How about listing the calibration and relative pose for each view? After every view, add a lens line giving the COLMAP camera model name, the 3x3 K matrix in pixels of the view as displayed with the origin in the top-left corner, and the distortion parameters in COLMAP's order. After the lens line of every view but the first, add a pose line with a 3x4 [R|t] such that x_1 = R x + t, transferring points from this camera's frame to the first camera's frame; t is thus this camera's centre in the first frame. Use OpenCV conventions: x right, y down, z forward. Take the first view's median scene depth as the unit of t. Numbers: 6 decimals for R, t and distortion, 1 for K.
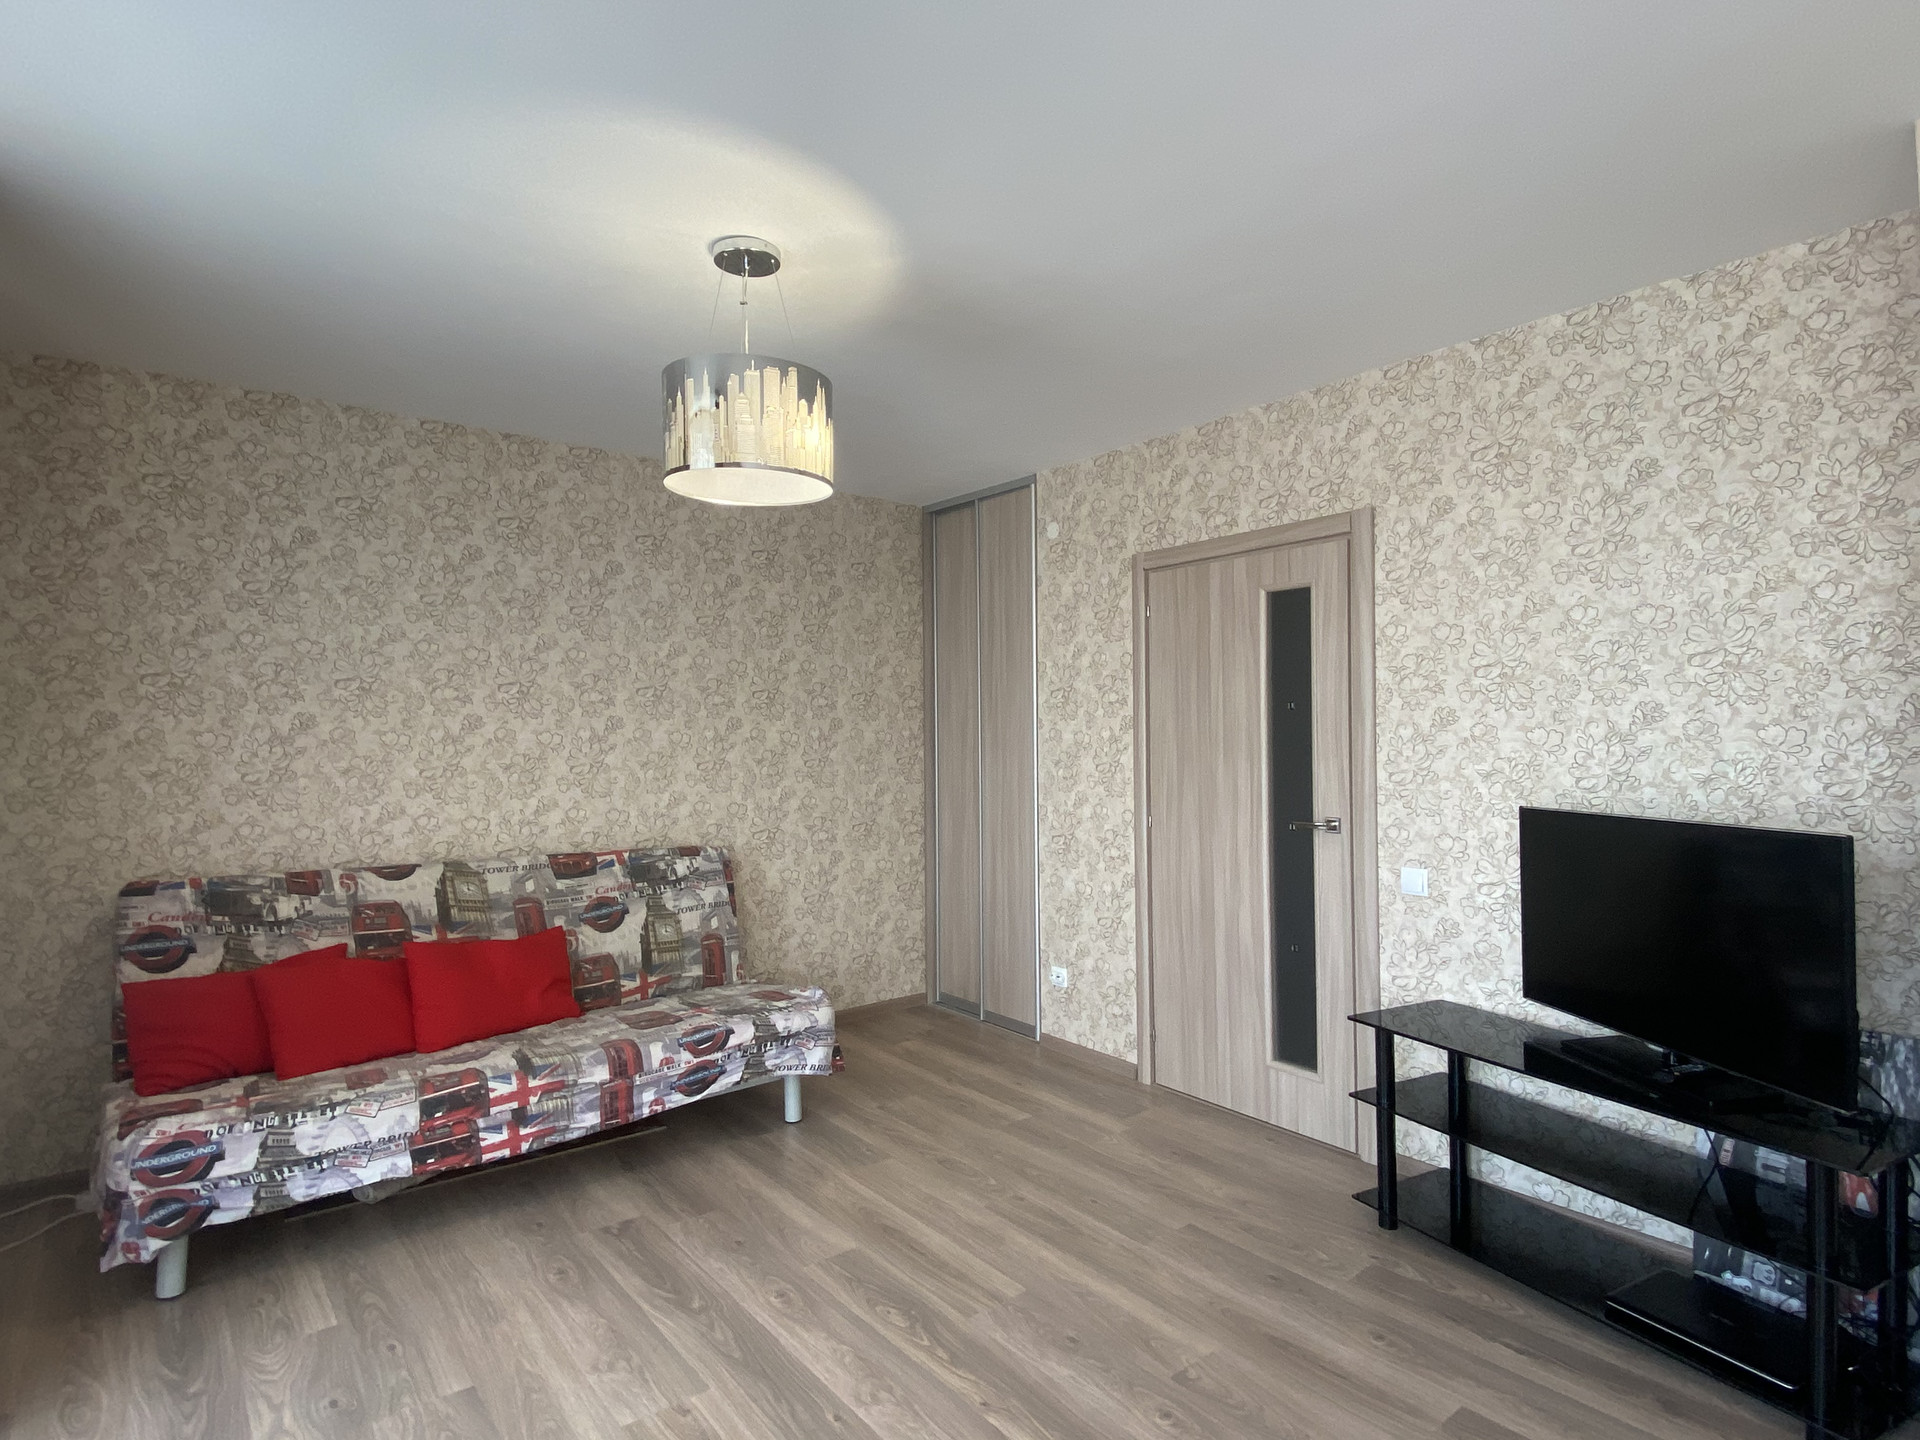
lens RADIAL K [[1019.0, 0, 960.0], [0, 1019.0, 720.0], [0, 0, 1]] dist [0.129470, -0.131052]
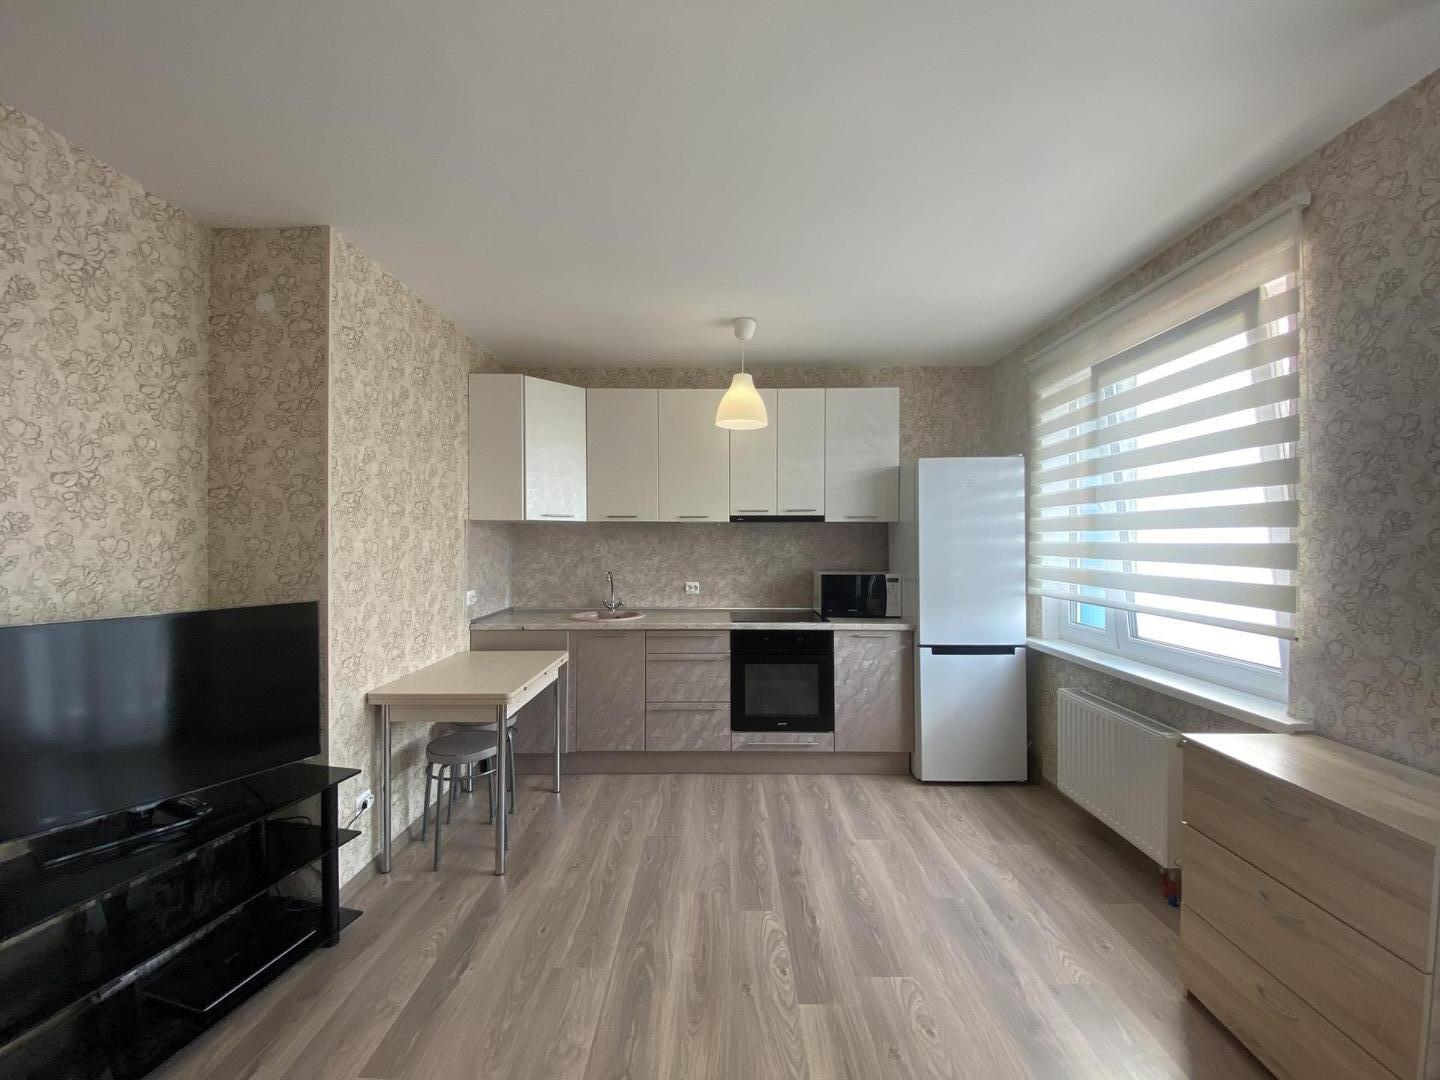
lens RADIAL K [[593.1, 0, 719.3], [0, 593.1, 537.5], [0, 0, 1]] dist [0.076975, -0.046965]
pose [[-0.774240, 0.009893, 0.632815, -0.207795], [-0.005064, 0.999749, -0.021825, 0.013716], [-0.632872, -0.020102, -0.773996, 0.829646]]
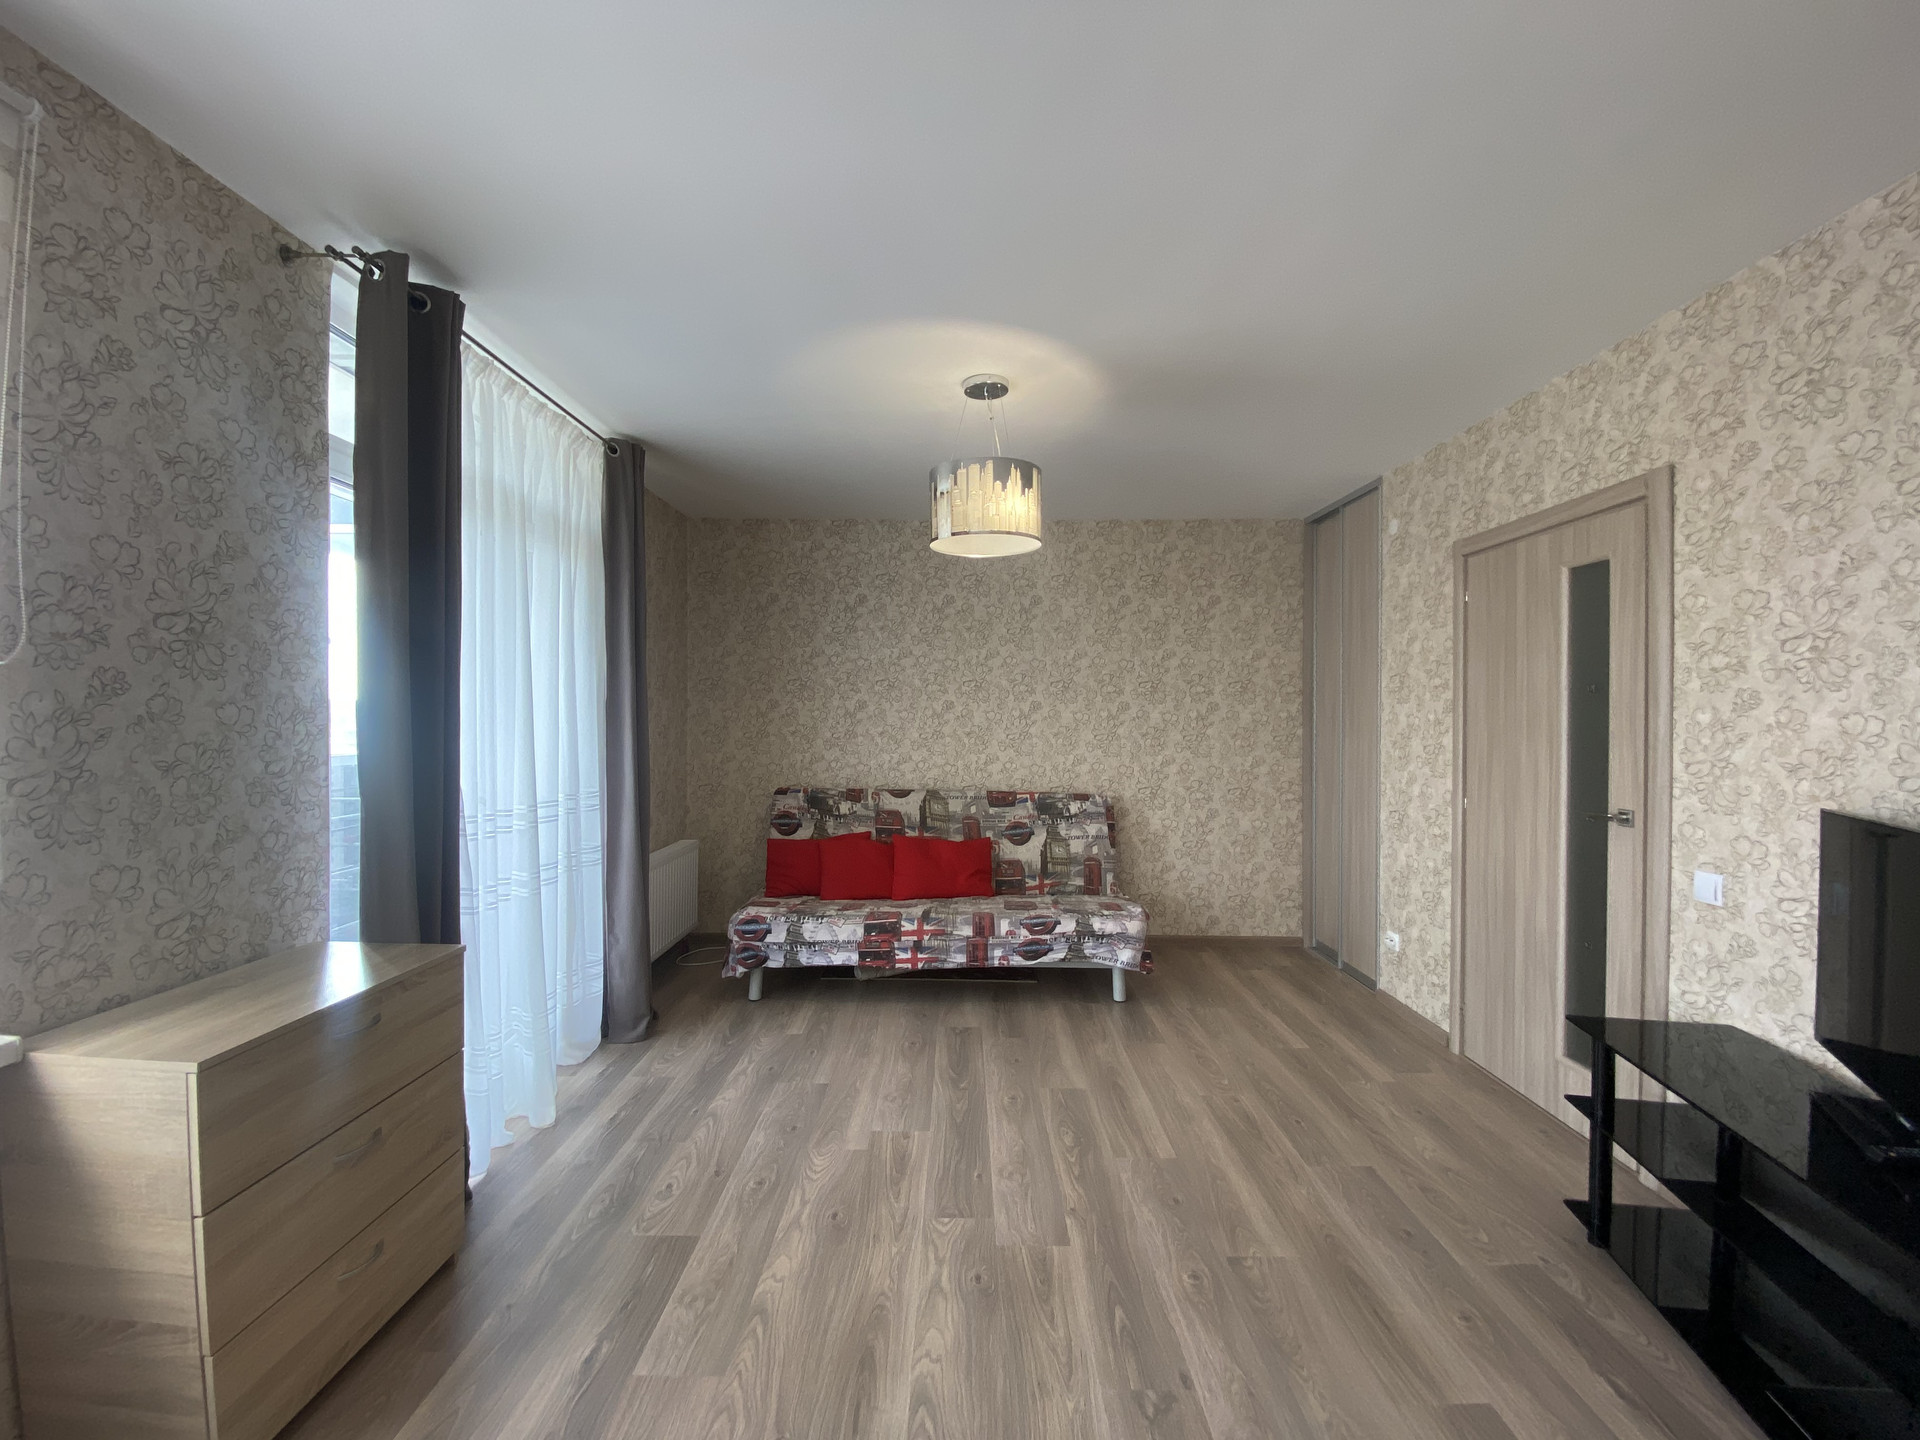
lens RADIAL K [[790.8, 0, 959.1], [0, 790.8, 716.7], [0, 0, 1]] dist [0.076975, -0.046965]
pose [[0.777928, 0.010646, -0.628263, 0.358327], [-0.000584, 0.999868, 0.016220, 0.000458], [0.628353, -0.012251, 0.777832, 0.069628]]
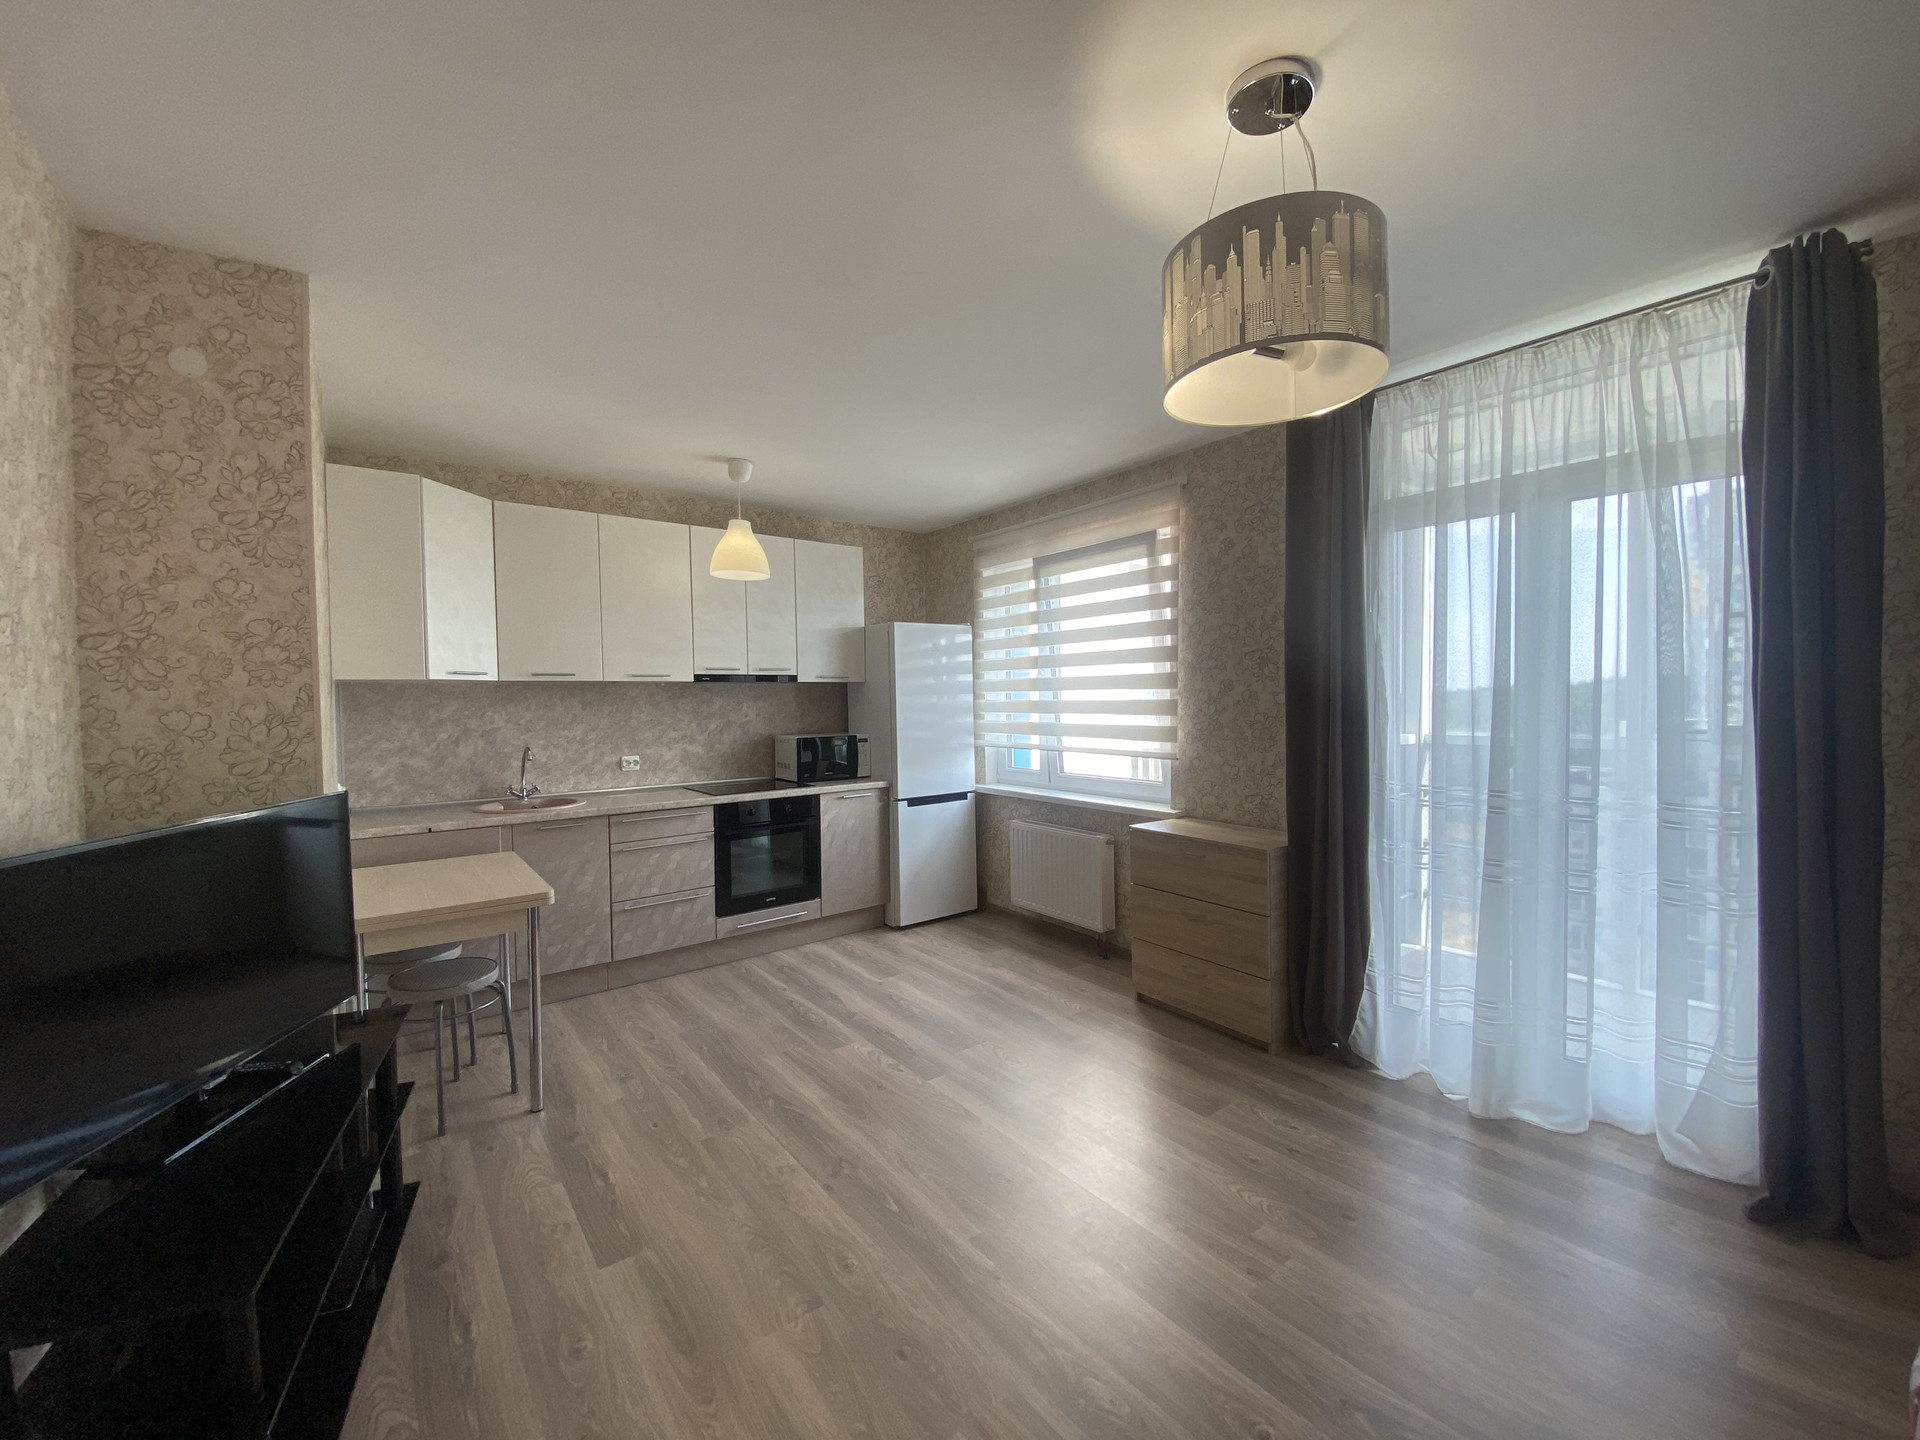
lens RADIAL K [[790.8, 0, 959.1], [0, 790.8, 716.7], [0, 0, 1]] dist [0.076975, -0.046965]
pose [[-0.999492, 0.019326, 0.025326, 0.019900], [0.019579, 0.999761, 0.009771, 0.012036], [-0.025131, 0.010262, -0.999631, 1.221723]]
